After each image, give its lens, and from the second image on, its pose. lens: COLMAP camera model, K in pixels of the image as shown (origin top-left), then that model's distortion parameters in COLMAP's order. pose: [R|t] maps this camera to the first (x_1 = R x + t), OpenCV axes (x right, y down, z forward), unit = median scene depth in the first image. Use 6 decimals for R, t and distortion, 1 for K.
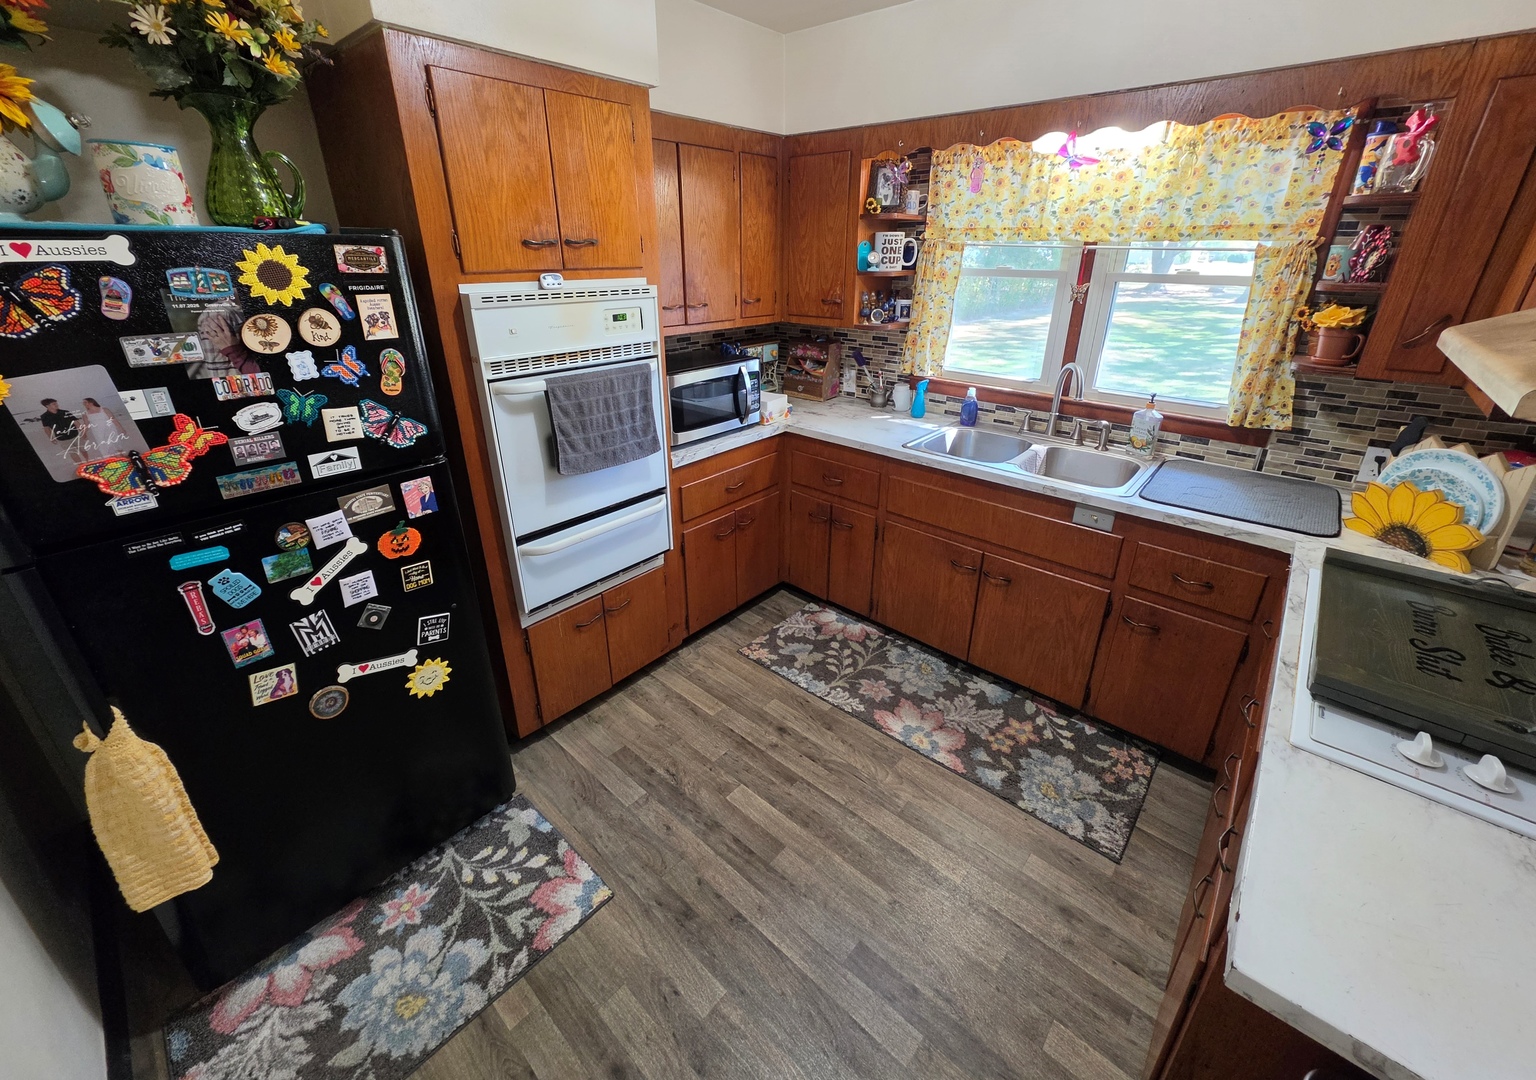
lens RADIAL K [[613.8, 0, 770.7], [0, 613.8, 504.2], [0, 0, 1]] dist [-0.000737, 0.000187]
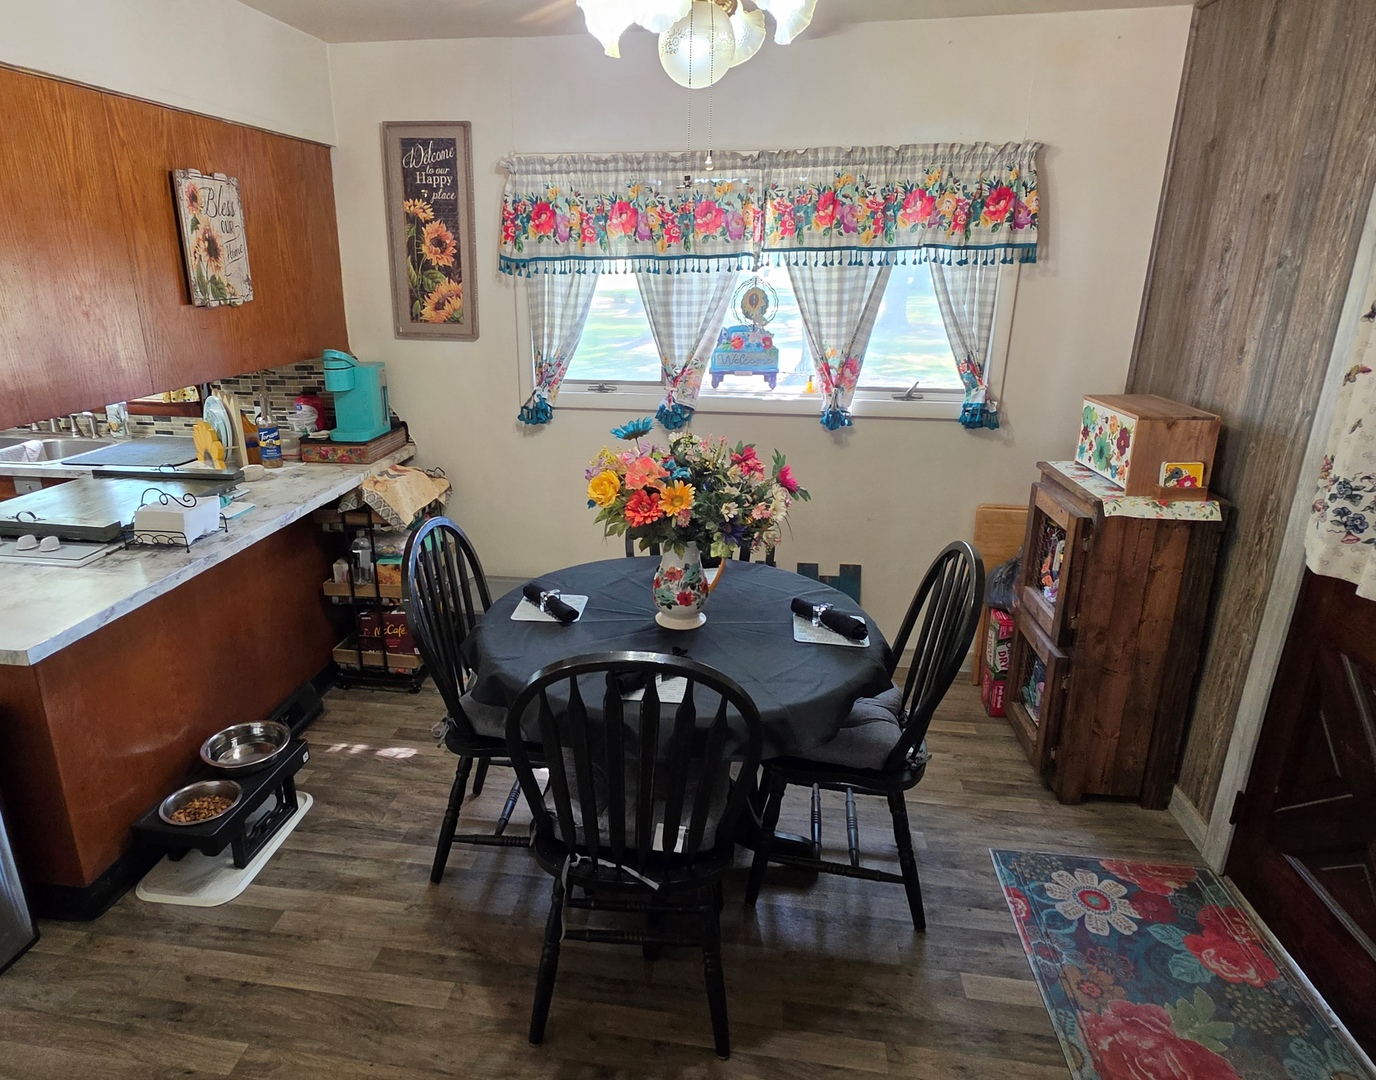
lens RADIAL K [[833.6, 0, 632.6], [0, 833.6, 529.8], [0, 0, 1]] dist [-0.003156, 0.000235]
pose [[0.841515, -0.166983, 0.513780, 0.646807], [0.206830, 0.978155, -0.020855, 0.368449], [-0.499074, 0.123815, 0.857668, -0.932079]]
